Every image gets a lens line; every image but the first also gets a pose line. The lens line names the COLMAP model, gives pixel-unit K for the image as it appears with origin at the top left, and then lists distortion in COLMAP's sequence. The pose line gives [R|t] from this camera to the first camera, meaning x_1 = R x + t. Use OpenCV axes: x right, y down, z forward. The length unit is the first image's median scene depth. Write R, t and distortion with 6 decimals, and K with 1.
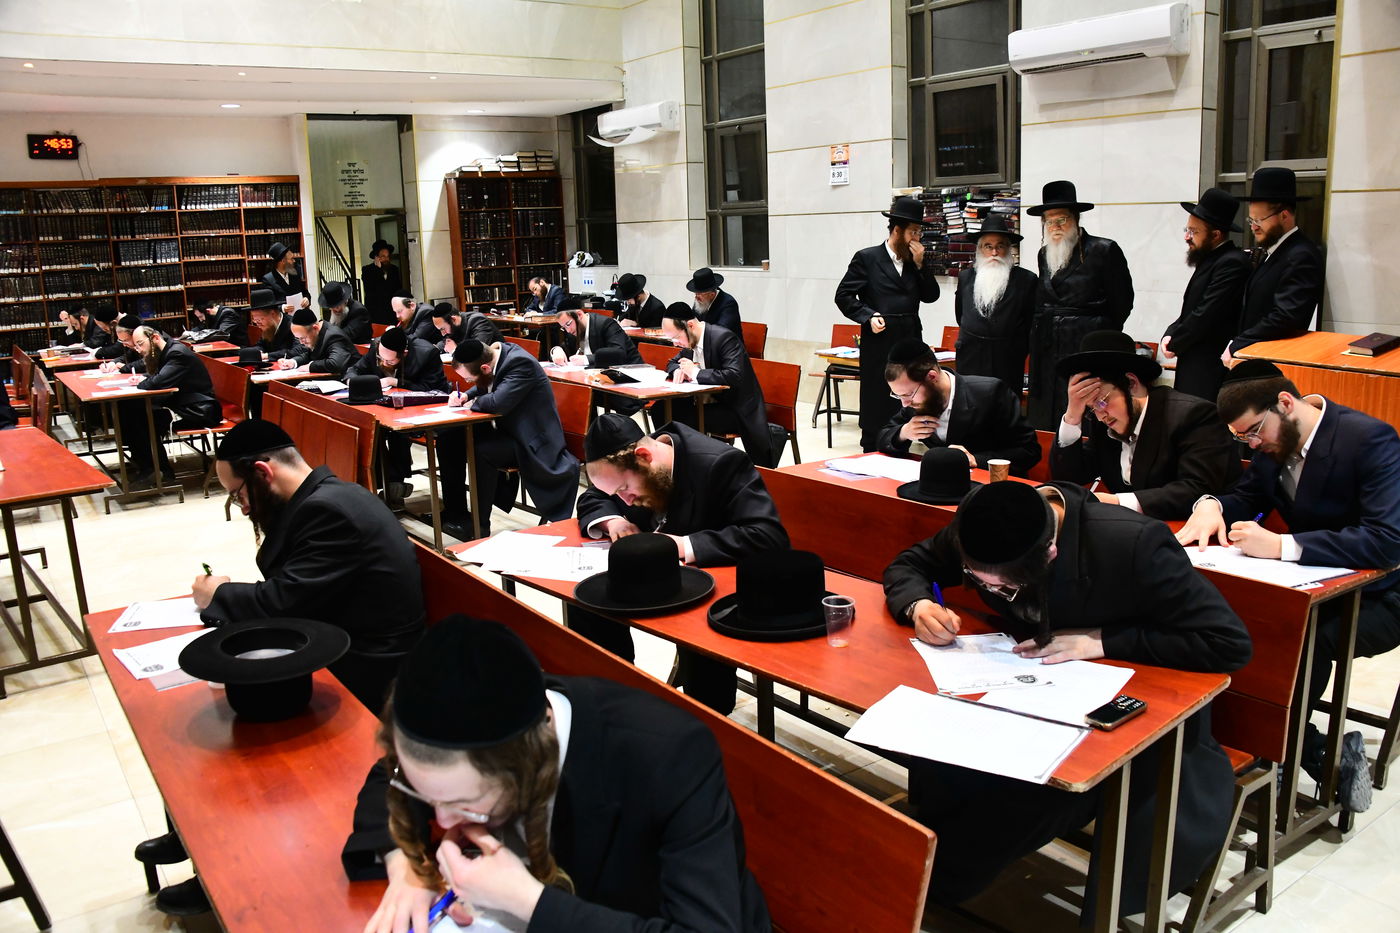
lens RADIAL K [[1121.5, 0, 703.0], [0, 1121.5, 472.1], [0, 0, 1]] dist [-0.147840, 0.089189]
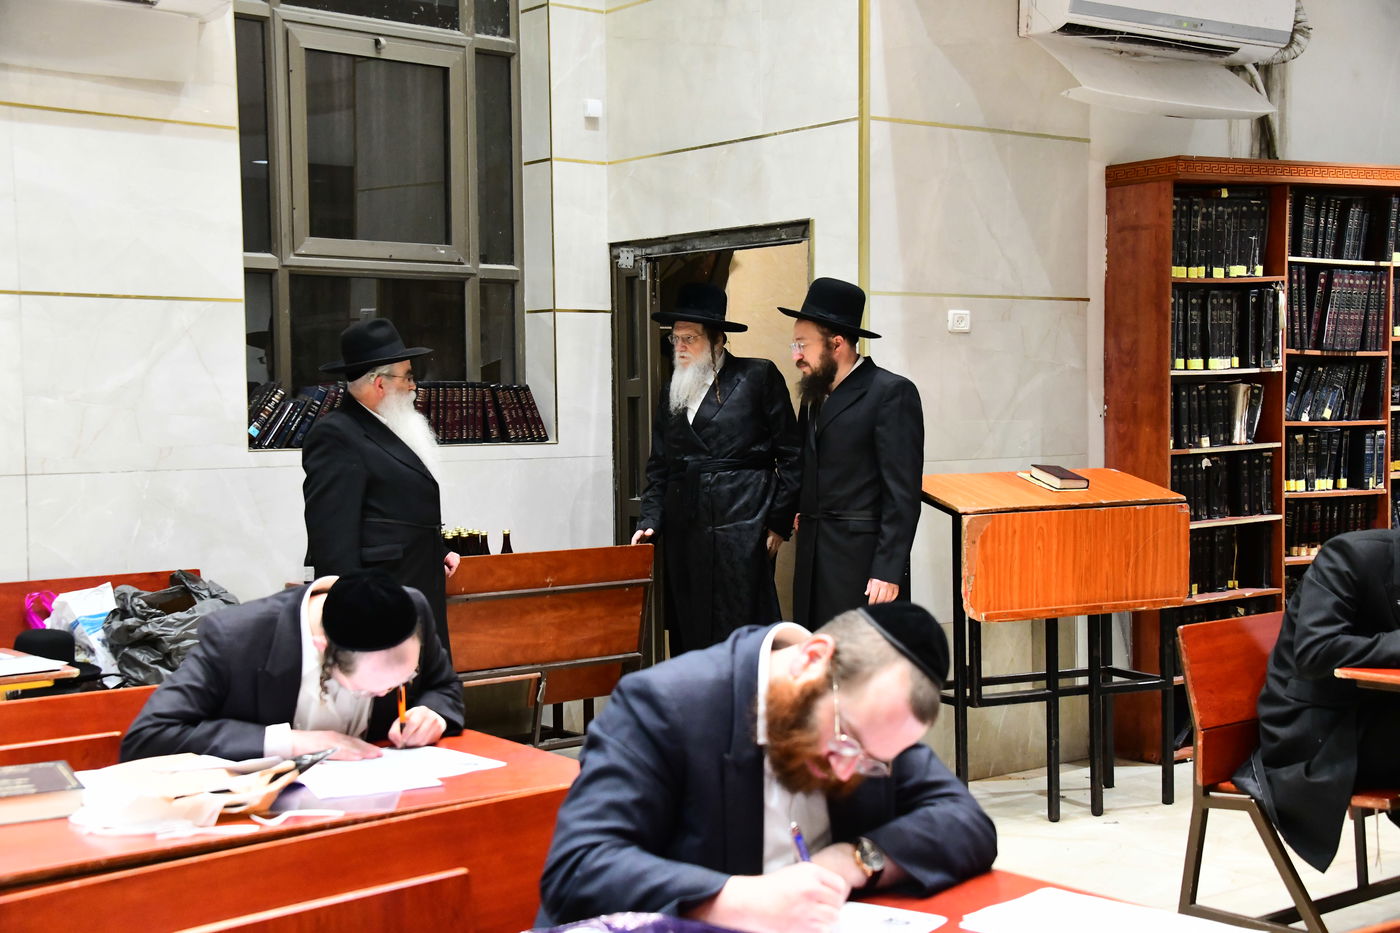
lens RADIAL K [[1945.3, 0, 688.5], [0, 1945.3, 481.8], [0, 0, 1]] dist [0.209581, 0.000000]
pose [[-0.070302, -0.017630, 0.997370, -0.602234], [0.223961, 0.974039, 0.033004, -0.162776], [-0.972059, 0.225692, -0.064528, 0.977515]]
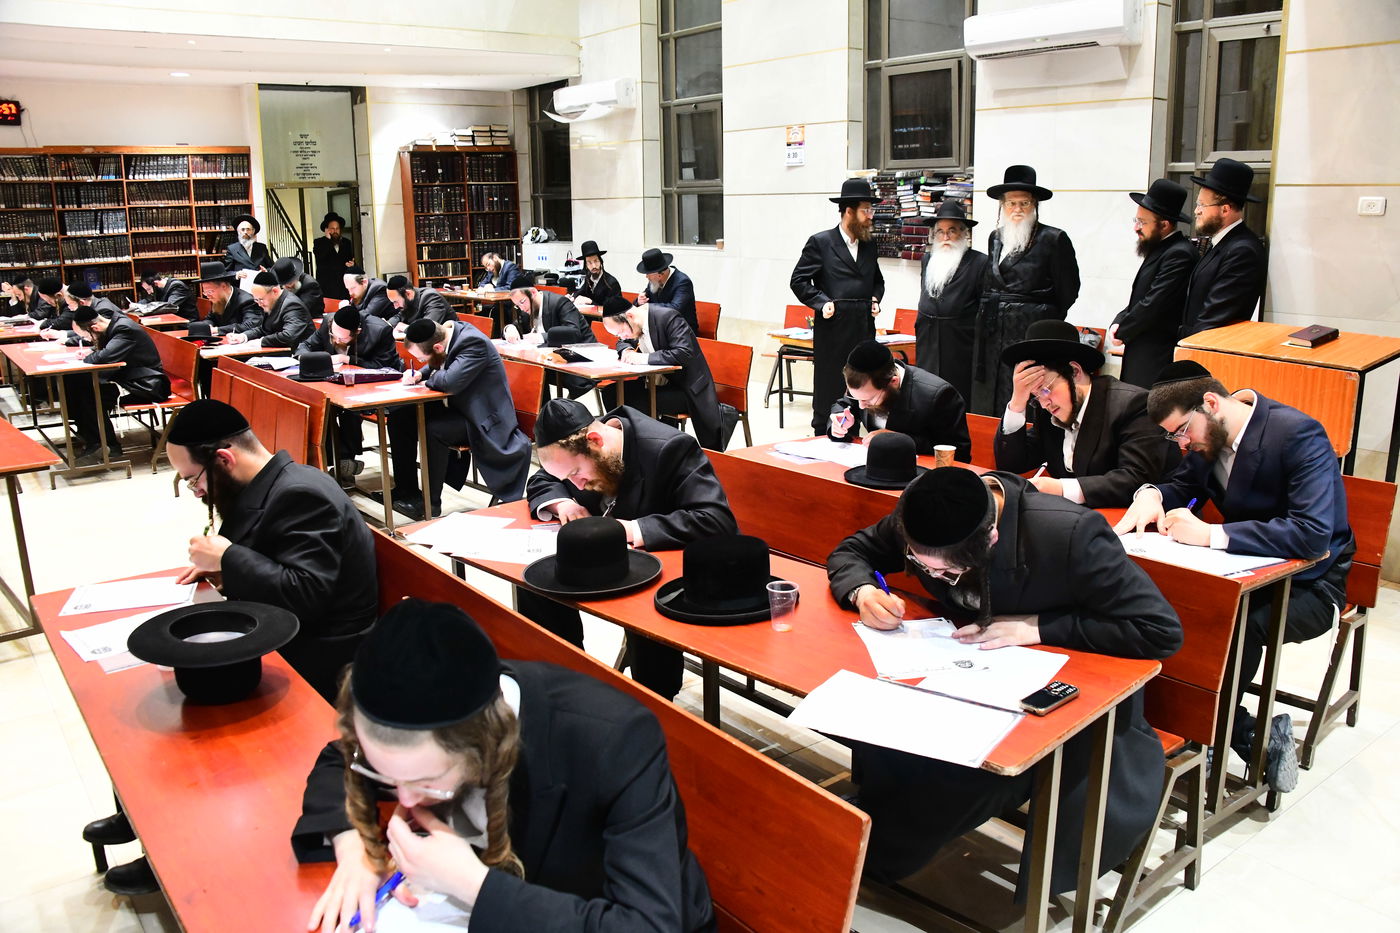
lens RADIAL K [[1121.5, 0, 702.7], [0, 1121.5, 472.1], [0, 0, 1]] dist [-0.147840, 0.089189]
pose [[0.999116, 0.008971, 0.041081, 0.001944], [-0.009834, 0.999734, 0.020868, -0.003476], [-0.040882, -0.021254, 0.998938, -0.005516]]
